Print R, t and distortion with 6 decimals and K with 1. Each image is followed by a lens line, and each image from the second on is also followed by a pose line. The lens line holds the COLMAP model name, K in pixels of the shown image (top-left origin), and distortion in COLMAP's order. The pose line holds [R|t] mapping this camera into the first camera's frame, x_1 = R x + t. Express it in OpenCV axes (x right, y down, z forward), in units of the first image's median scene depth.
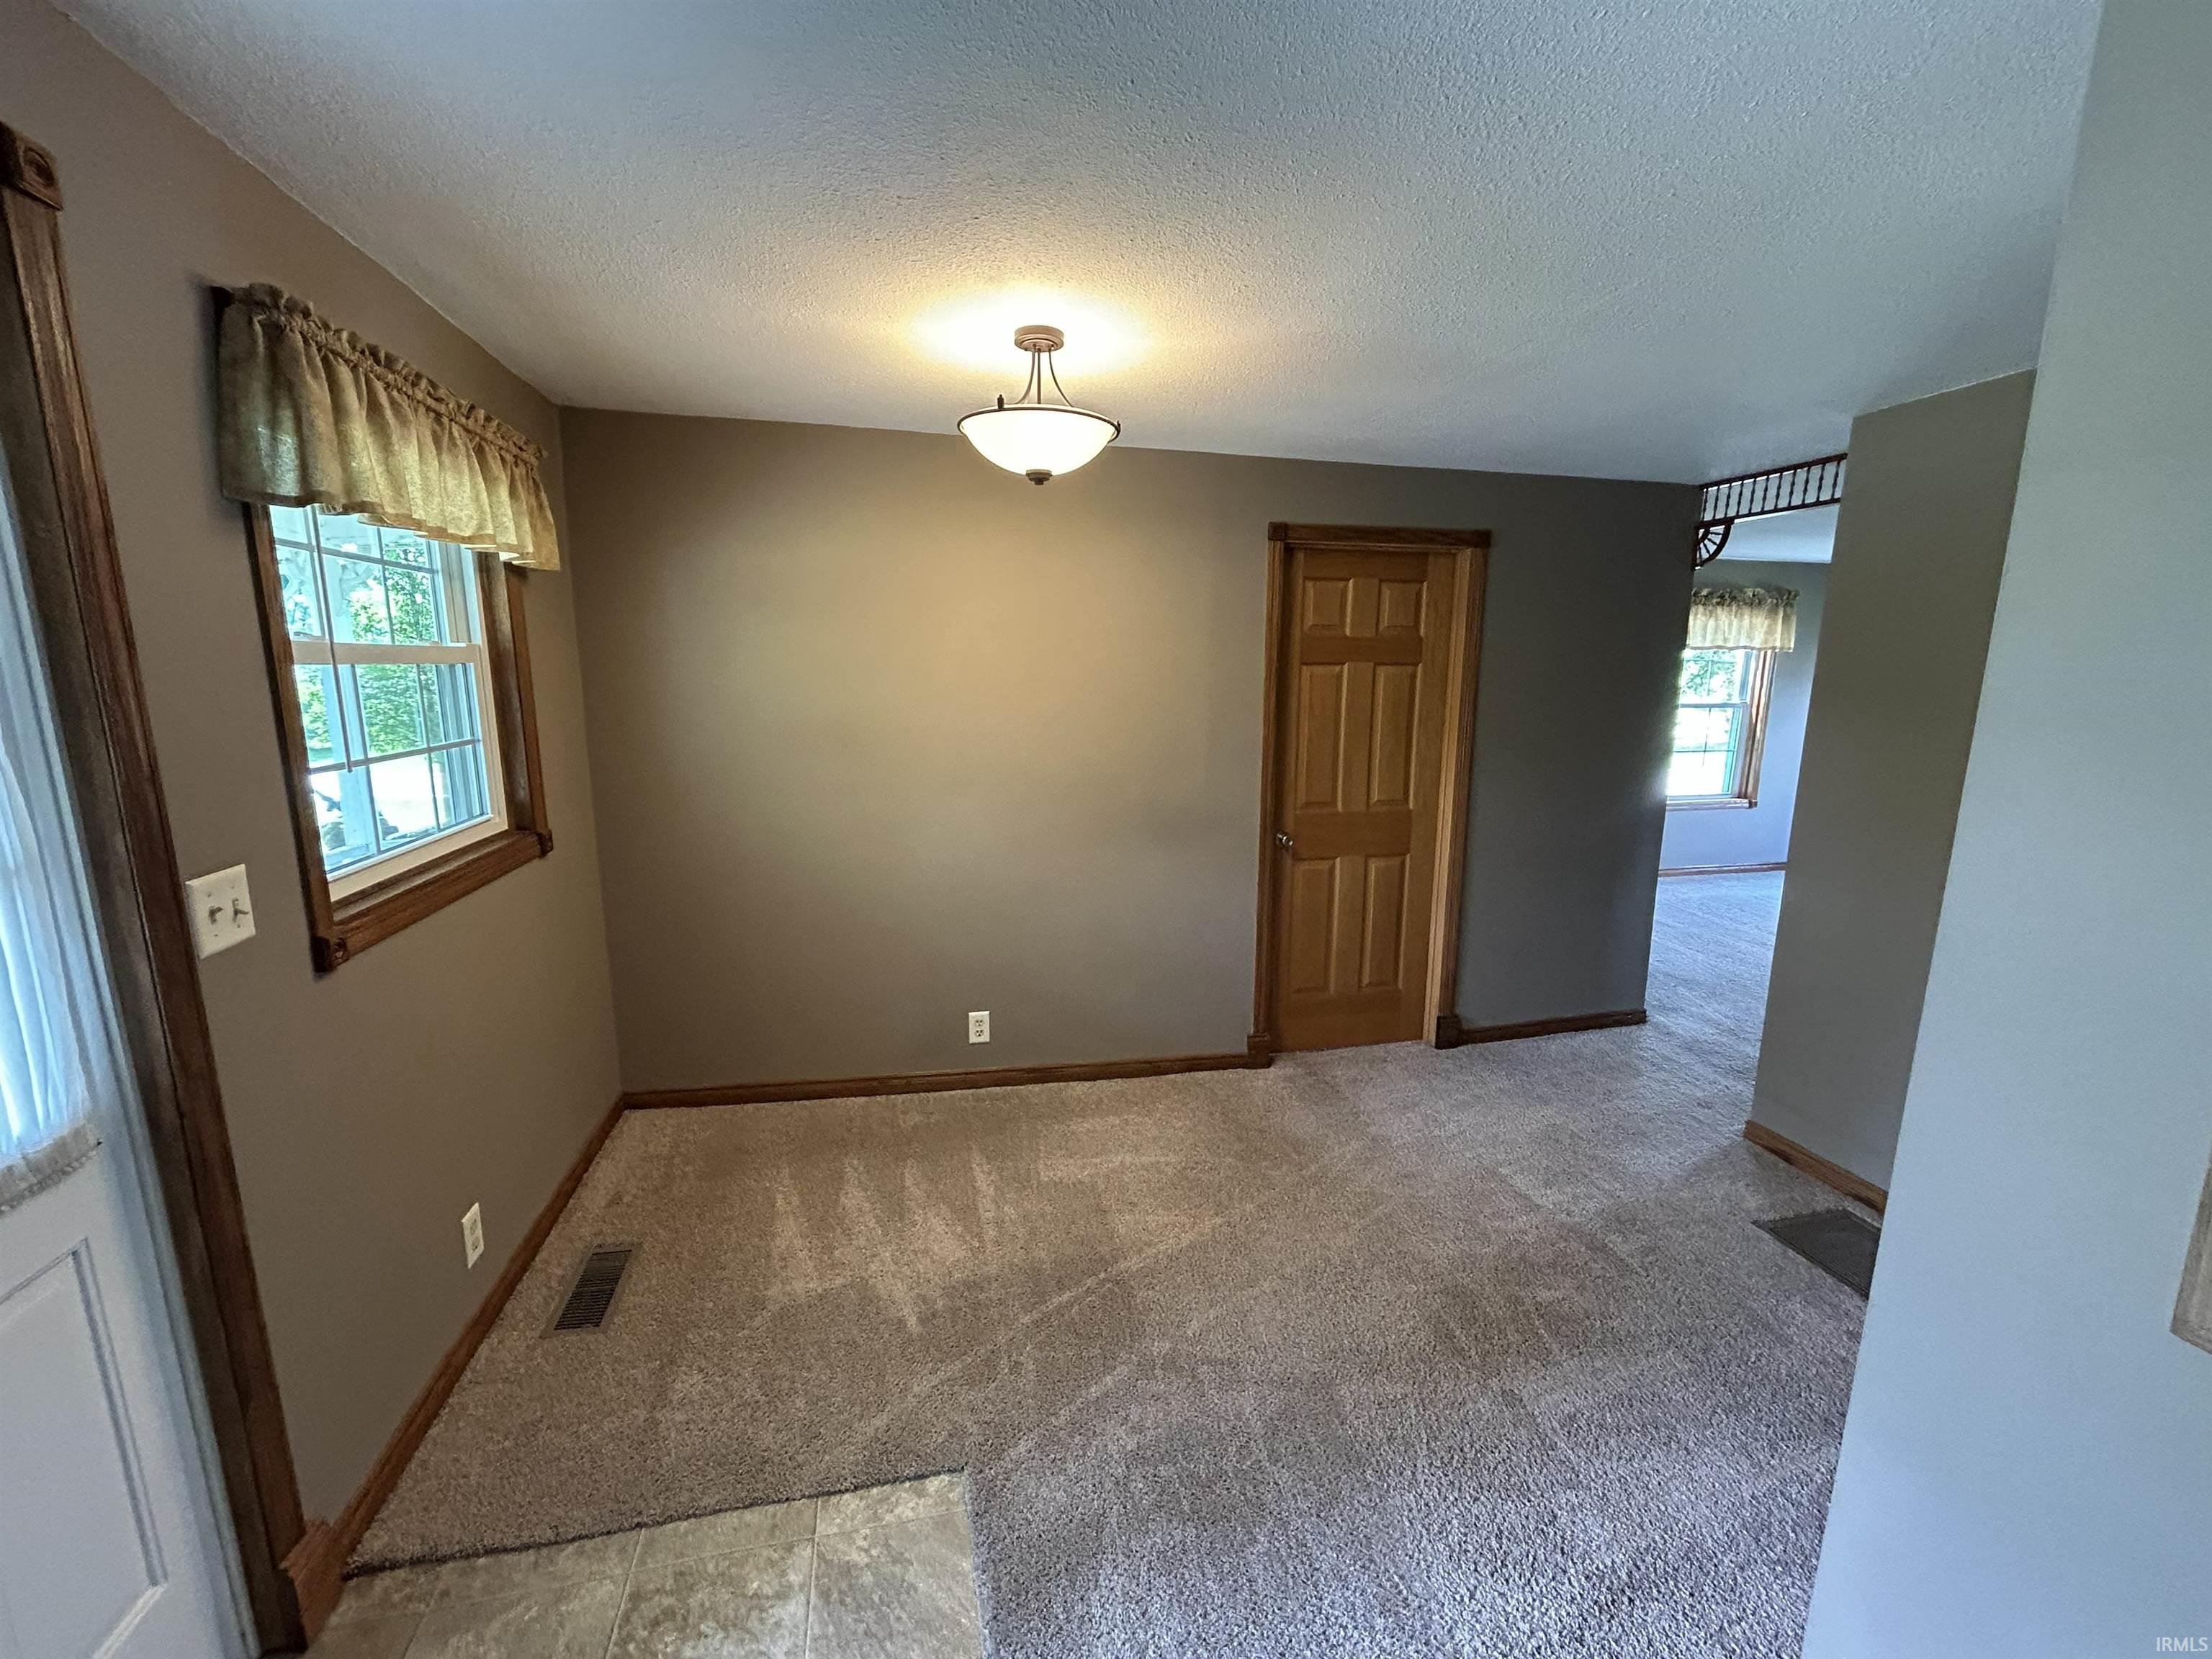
lens RADIAL K [[888.5, 0, 1106.0], [0, 888.5, 829.5], [0, 0, 1]] dist [0.001041, 0.000060]
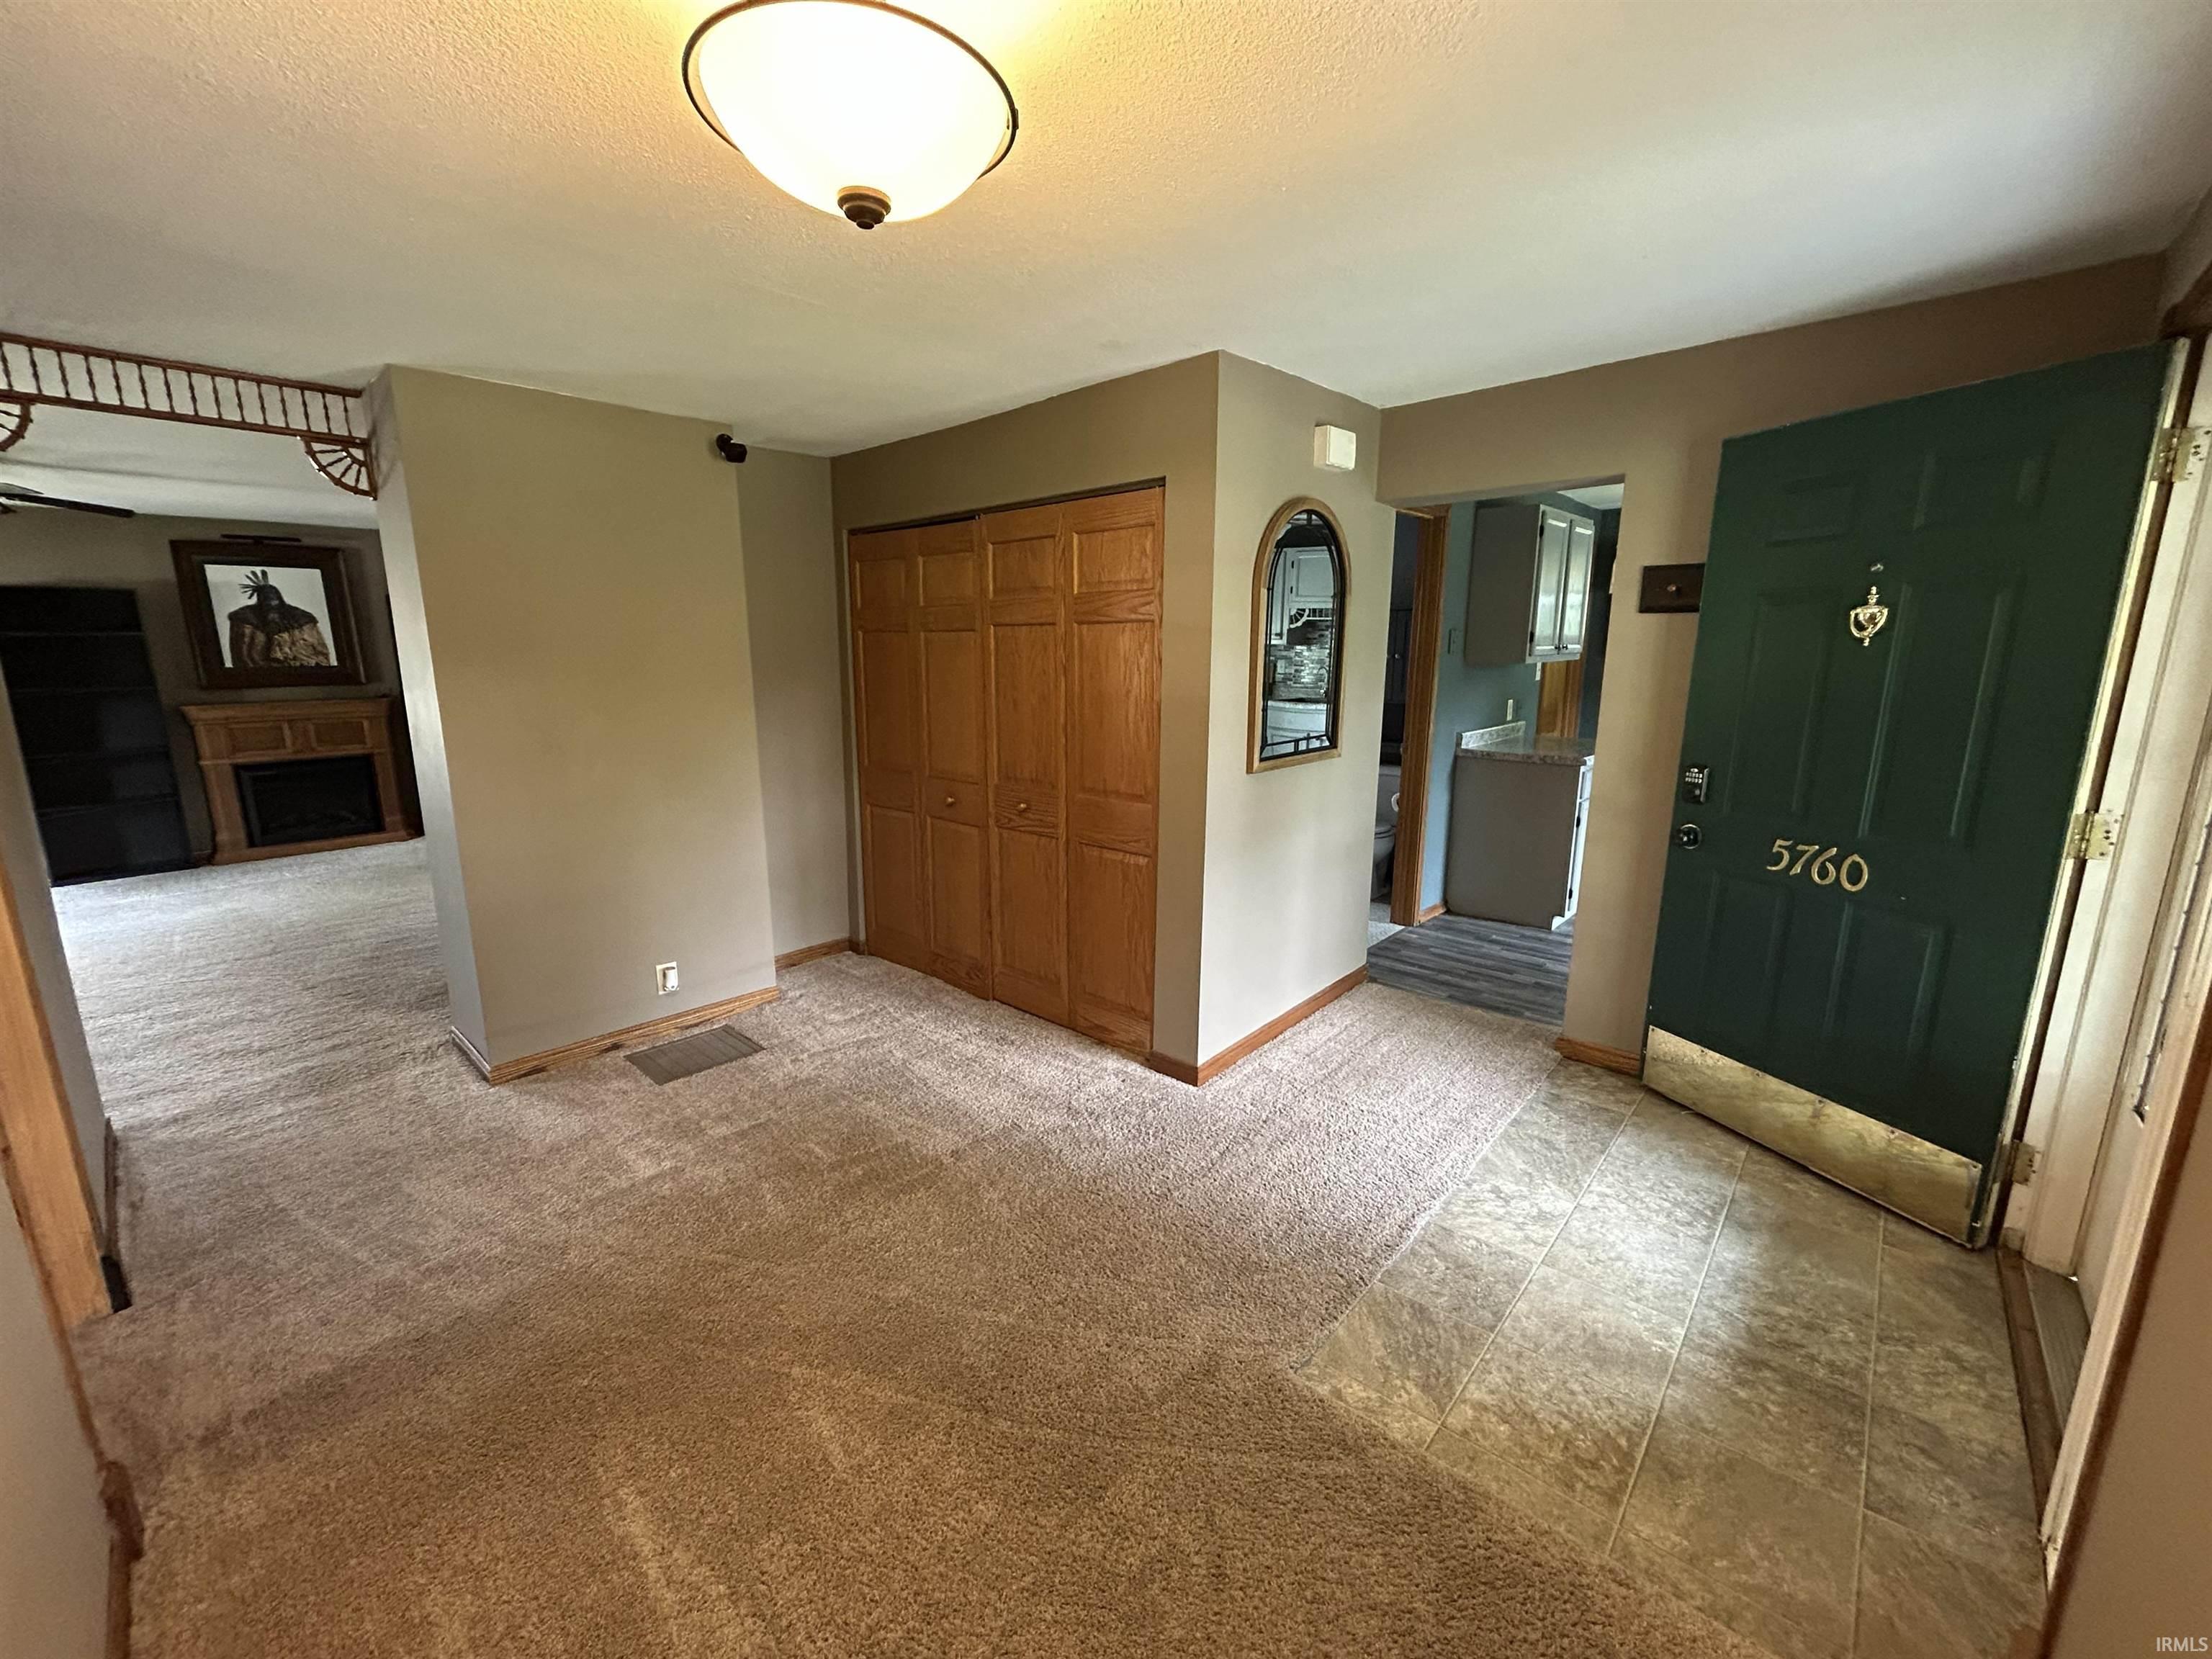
lens RADIAL K [[883.5, 0, 1104.8], [0, 883.5, 826.7], [0, 0, 1]] dist [-0.000457, -0.000448]
pose [[-0.557554, -0.175433, 0.811392, -0.752199], [0.145566, 0.941610, 0.303614, -0.233224], [-0.817279, 0.287393, -0.499461, 1.484564]]
